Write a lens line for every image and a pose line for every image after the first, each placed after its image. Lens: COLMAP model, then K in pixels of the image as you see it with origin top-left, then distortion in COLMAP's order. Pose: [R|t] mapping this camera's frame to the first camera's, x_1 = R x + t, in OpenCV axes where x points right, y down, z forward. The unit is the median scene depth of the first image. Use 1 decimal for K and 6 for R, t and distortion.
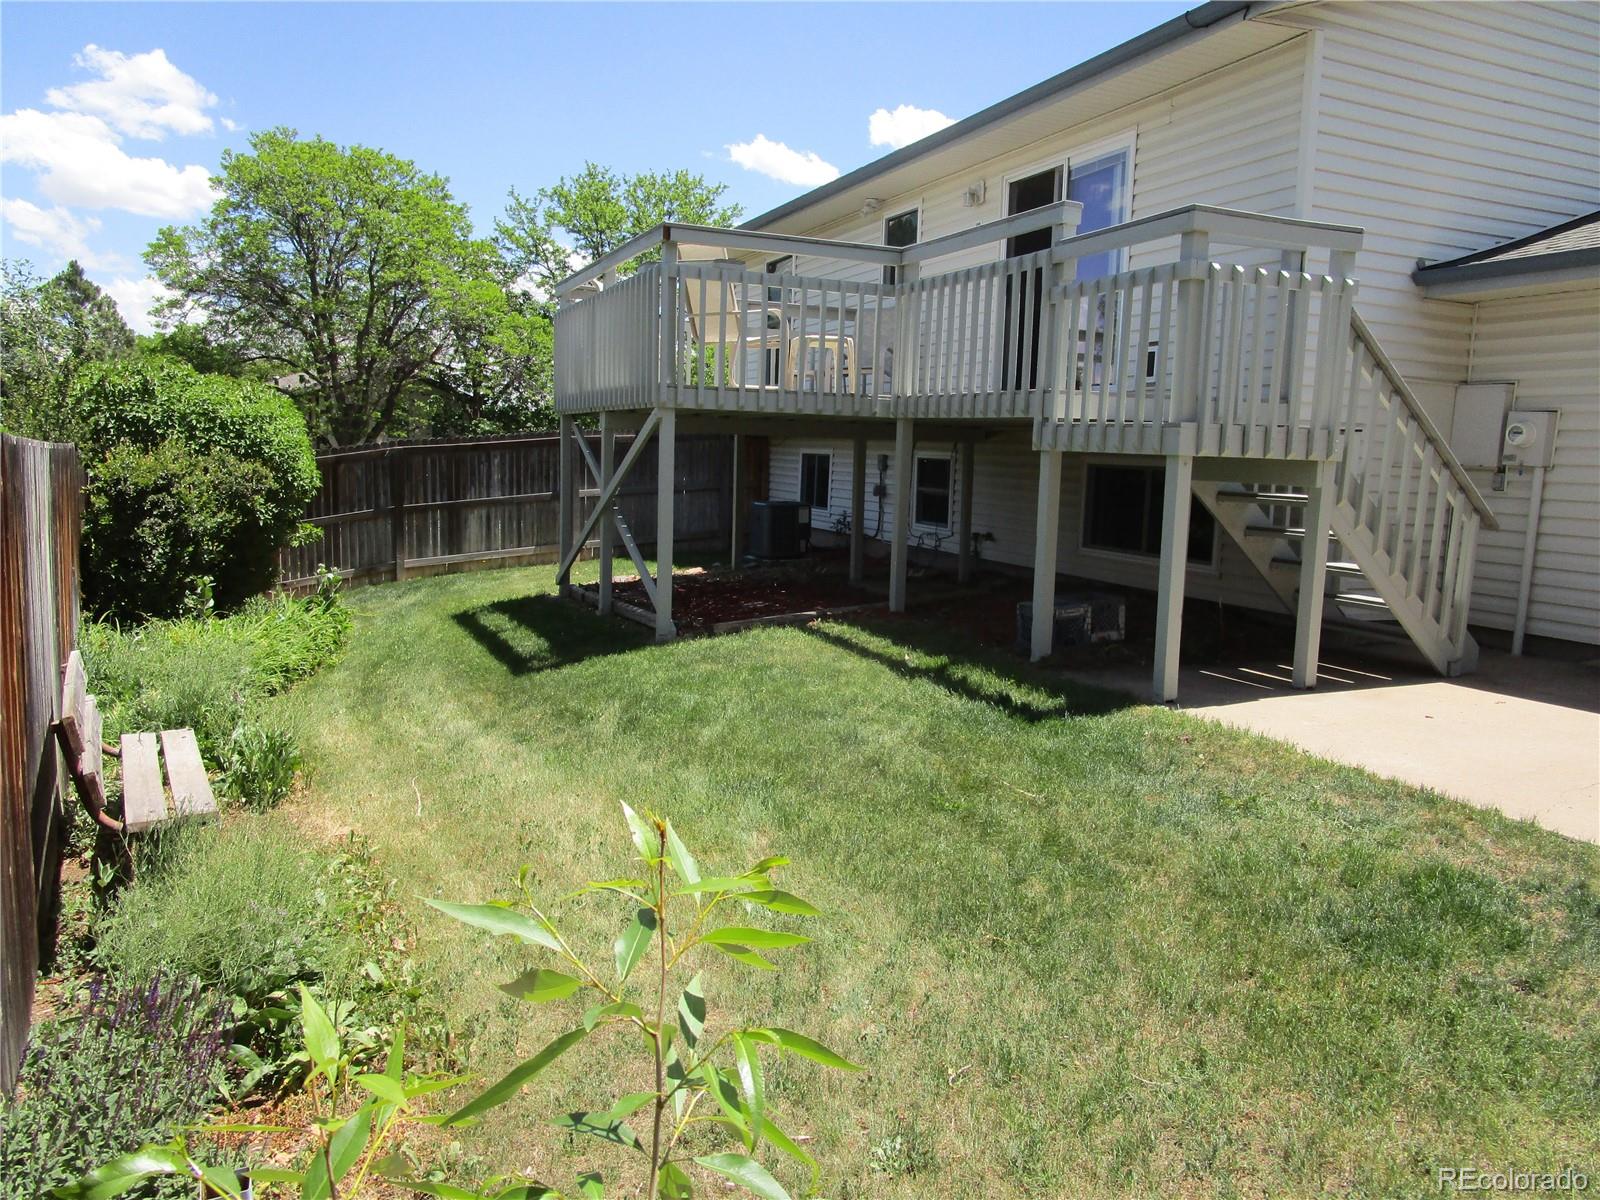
lens RADIAL K [[1136.2, 0, 796.8], [0, 1136.2, 602.0], [0, 0, 1]] dist [-0.024110, 0.002019]
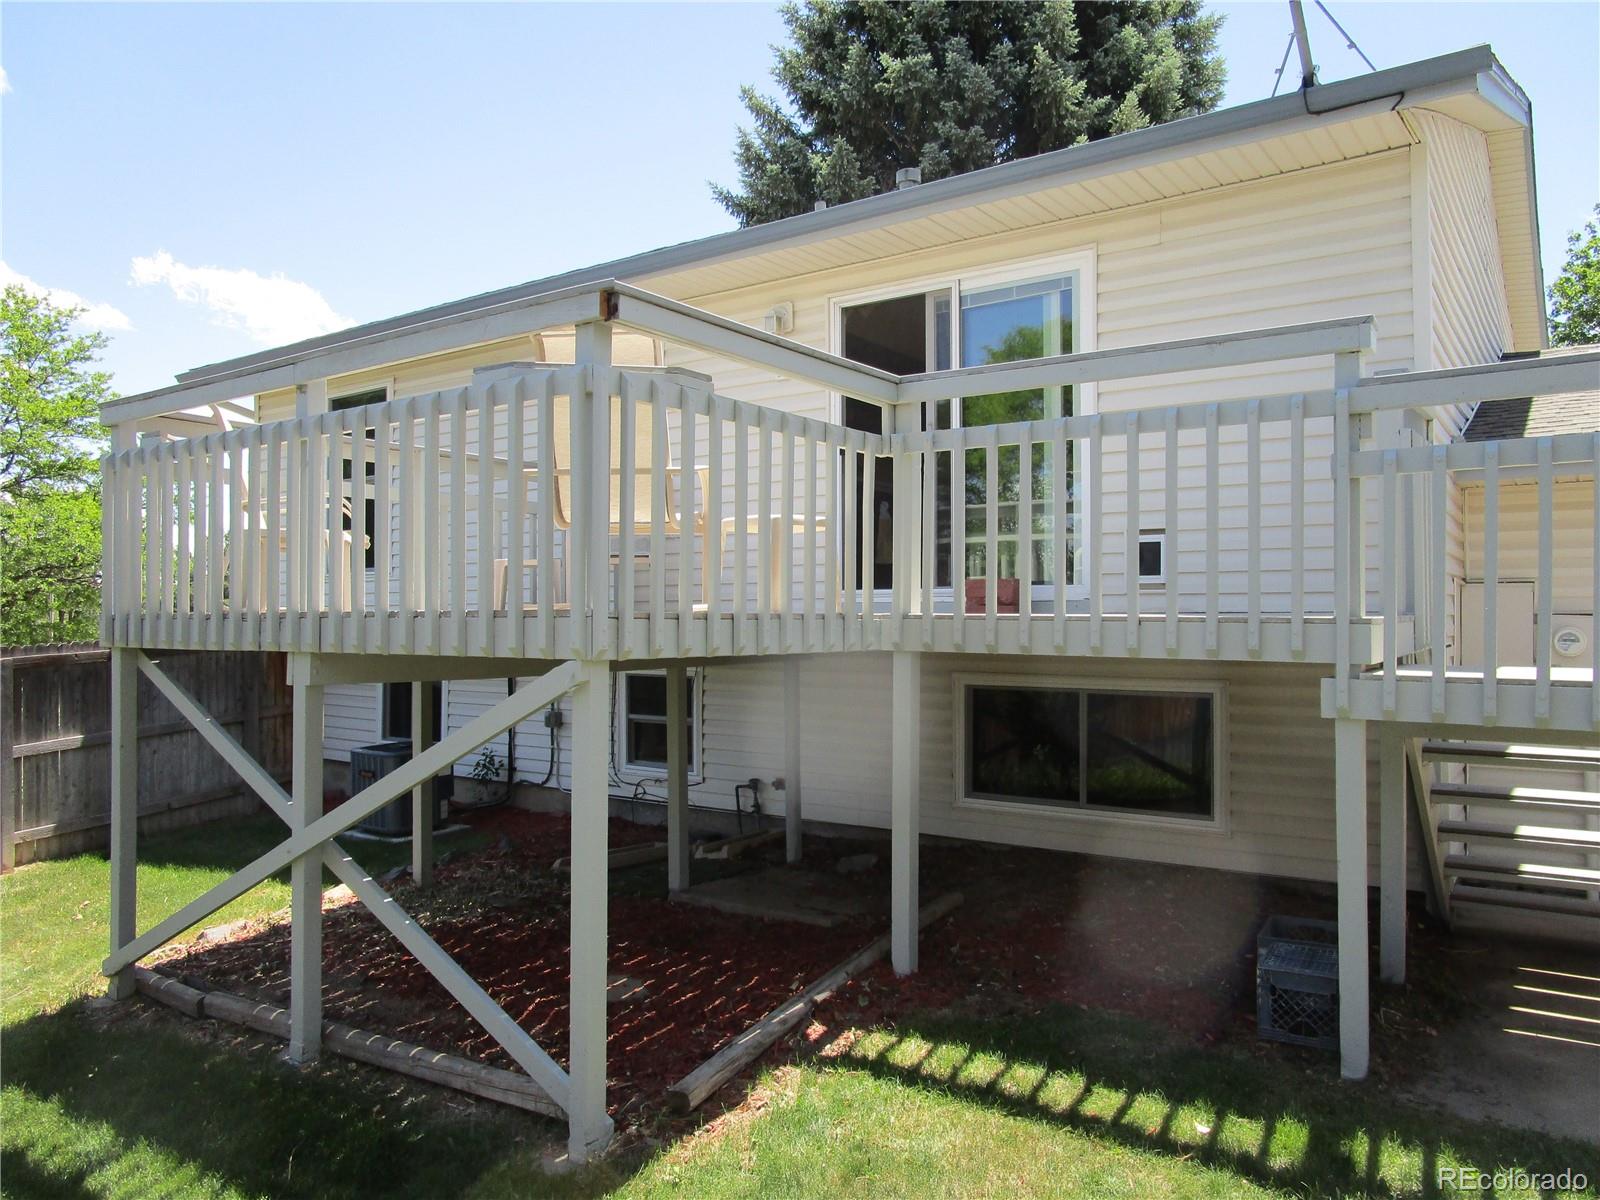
lens RADIAL K [[1136.2, 0, 801.4], [0, 1136.2, 593.1], [0, 0, 1]] dist [-0.024110, 0.002019]
pose [[0.854048, -0.014261, 0.519998, -0.185103], [0.091390, 0.988190, -0.122998, -0.084995], [-0.512103, 0.152568, 0.845265, 0.357776]]
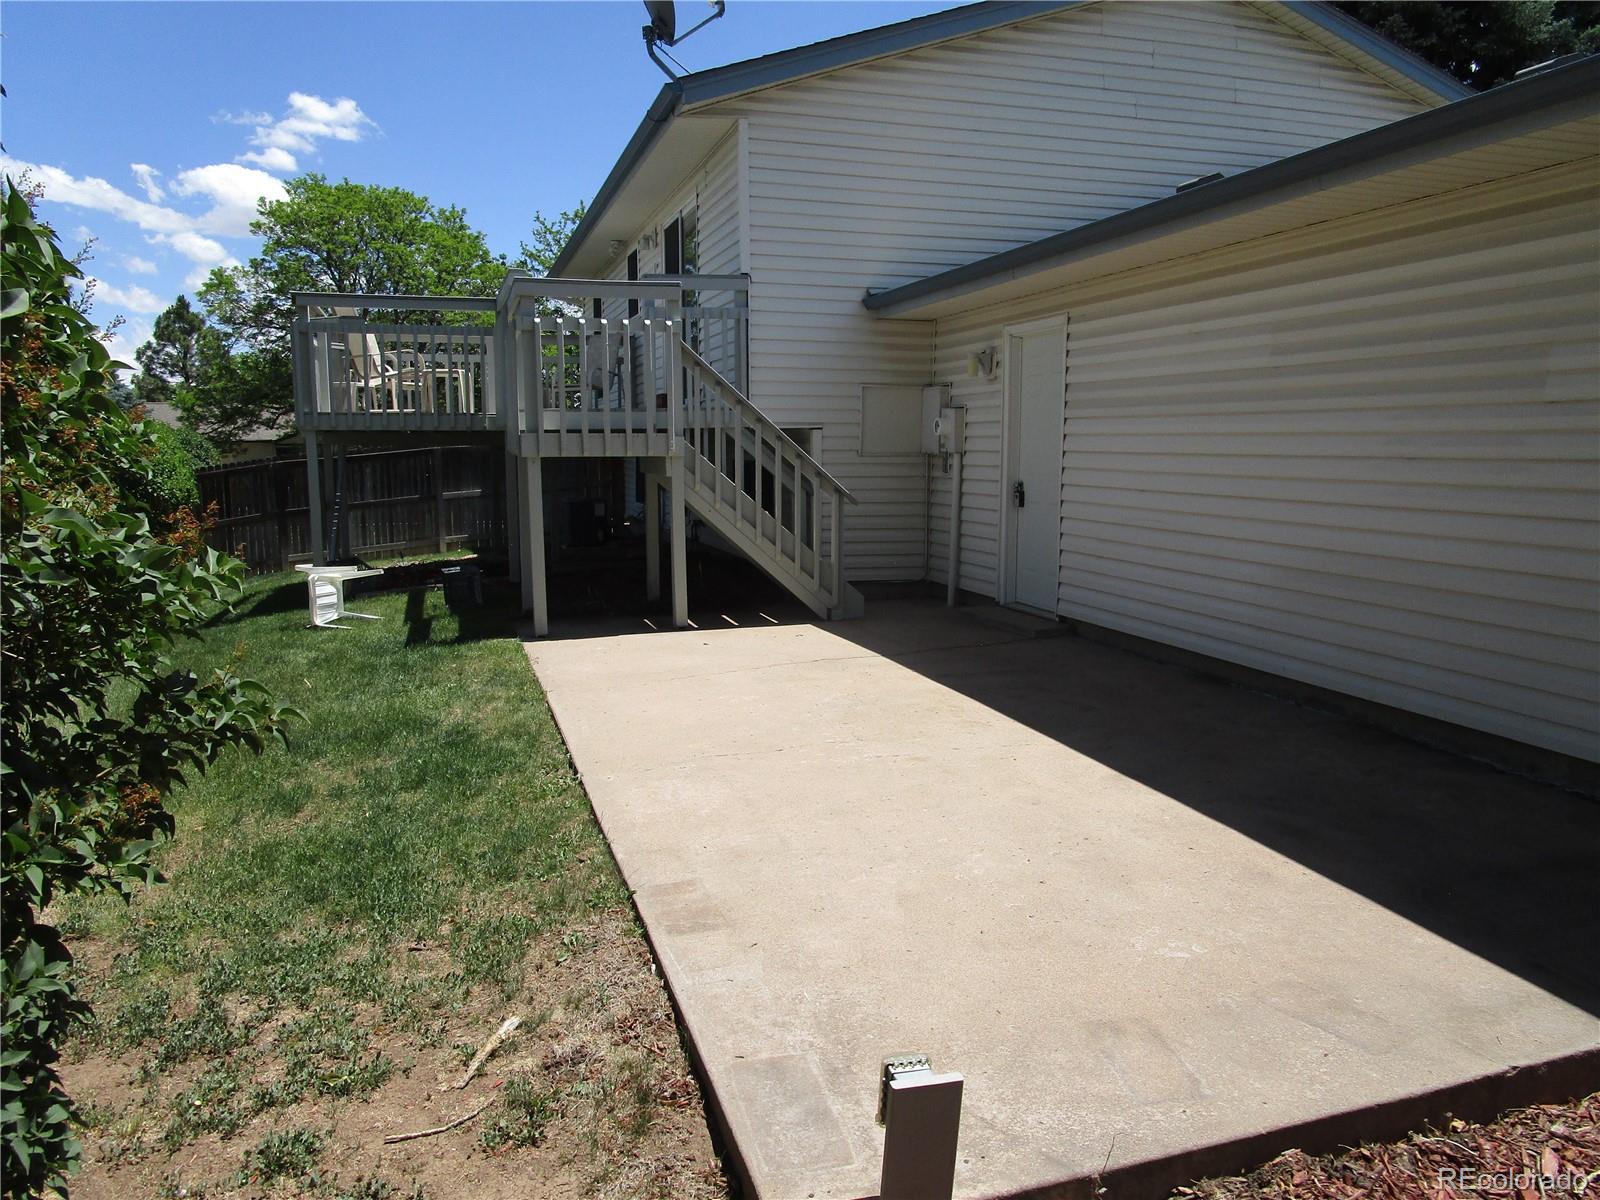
lens RADIAL K [[1136.2, 0, 803.6], [0, 1136.2, 601.1], [0, 0, 1]] dist [-0.024110, 0.002019]
pose [[0.994071, -0.016267, -0.107512, 0.389942], [0.016384, 0.999866, 0.000206, 0.024602], [0.107494, -0.001967, 0.994204, -0.159723]]
